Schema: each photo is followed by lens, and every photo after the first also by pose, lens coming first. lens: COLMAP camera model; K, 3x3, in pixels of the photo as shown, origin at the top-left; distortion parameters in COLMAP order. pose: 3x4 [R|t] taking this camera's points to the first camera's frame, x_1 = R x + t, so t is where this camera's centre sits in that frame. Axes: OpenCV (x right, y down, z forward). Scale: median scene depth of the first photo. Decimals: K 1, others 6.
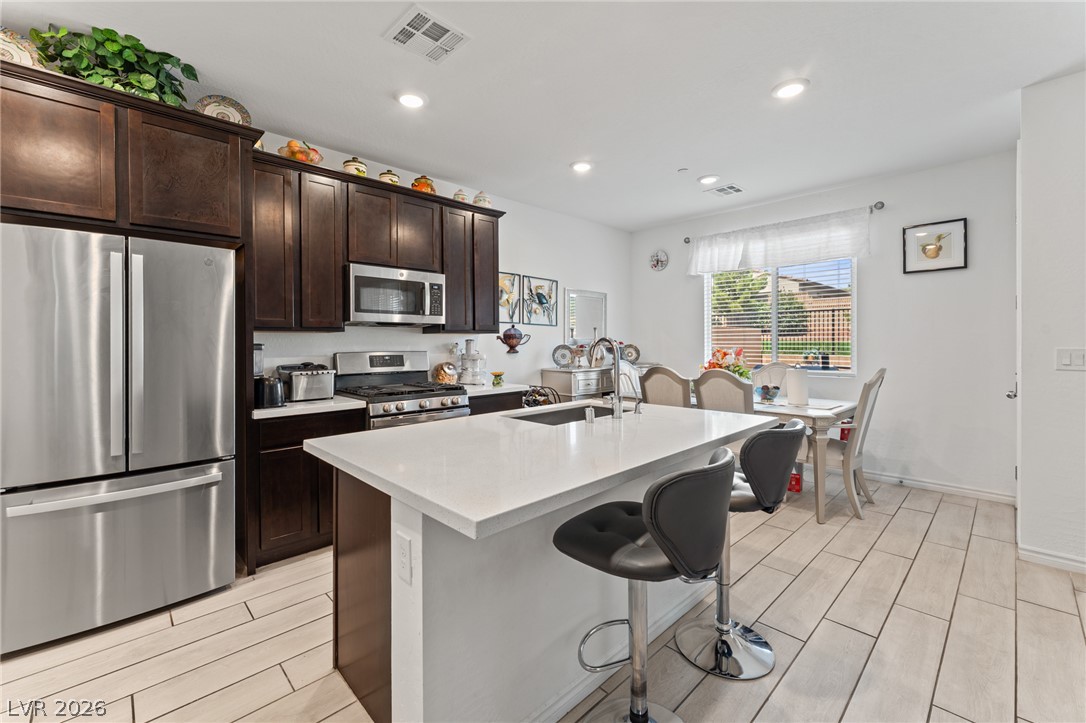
lens RADIAL K [[454.1, 0, 543.0], [0, 454.1, 361.5], [0, 0, 1]] dist [-0.000141, -0.000235]
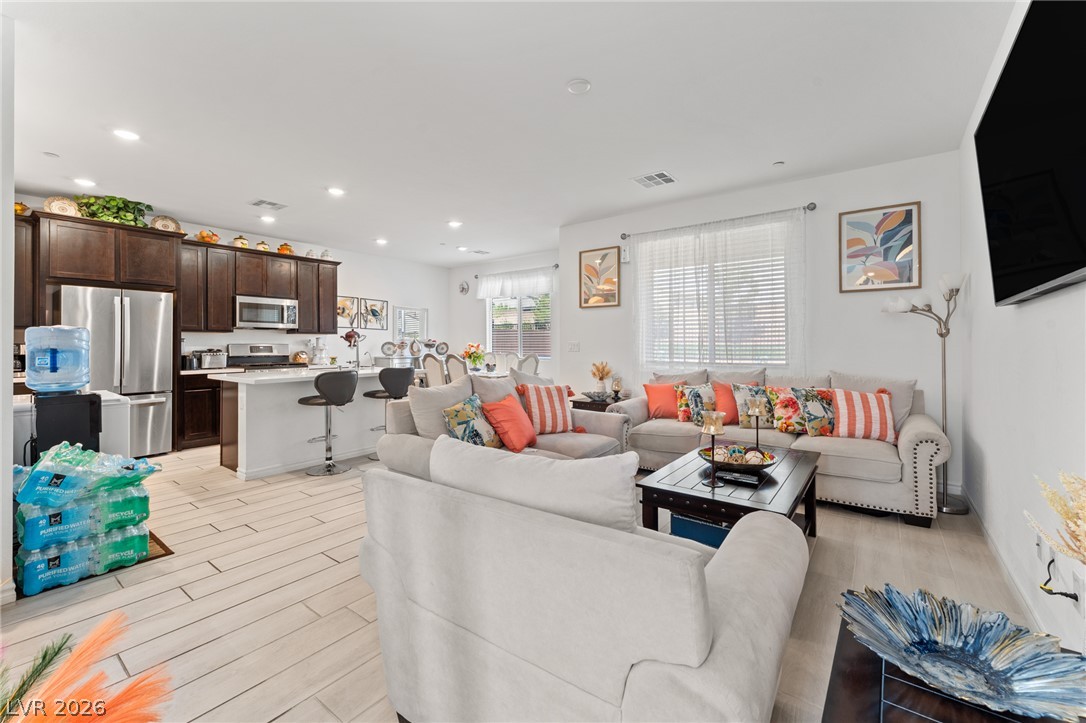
lens RADIAL K [[445.0, 0, 544.0], [0, 445.0, 359.1], [0, 0, 1]] dist [-0.001818, -0.000027]
pose [[0.987944, -0.000648, 0.154809, 0.462005], [0.002104, 0.999955, -0.009240, 0.054080], [-0.154796, 0.009454, 0.987901, -0.852753]]
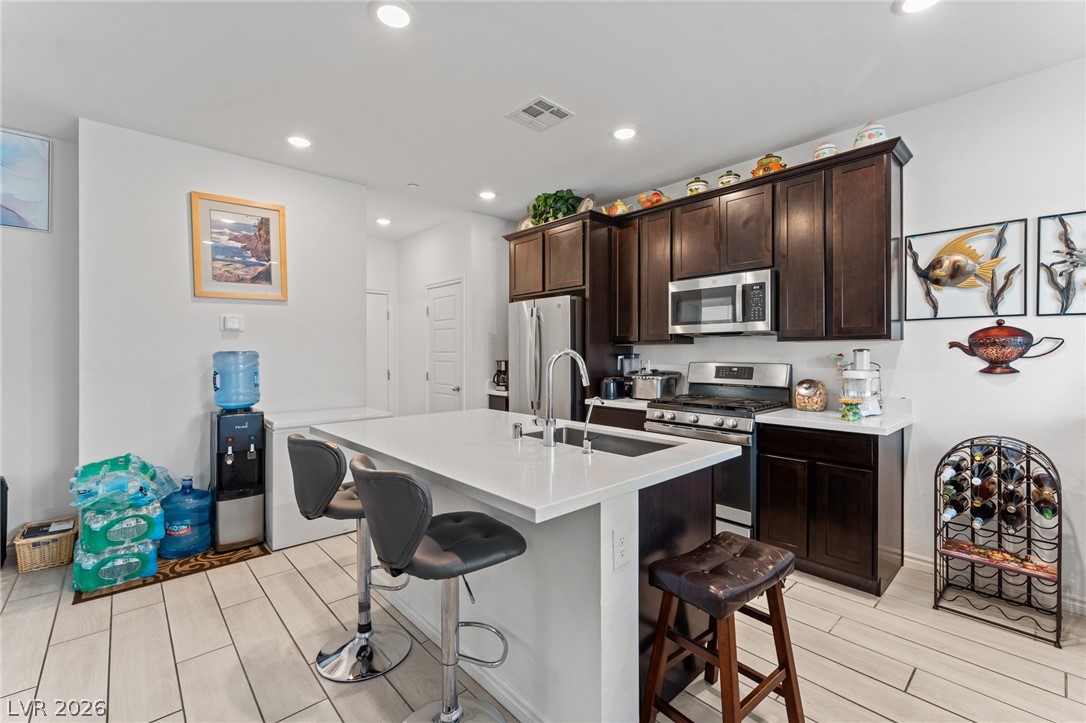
lens RADIAL K [[463.5, 0, 542.0], [0, 463.5, 355.3], [0, 0, 1]] dist [0.002609, 0.000254]
pose [[-0.030314, 0.009536, -0.999495, 0.626305], [-0.039971, 0.999143, 0.010745, -0.030968], [0.998741, 0.040276, -0.029906, 0.629023]]
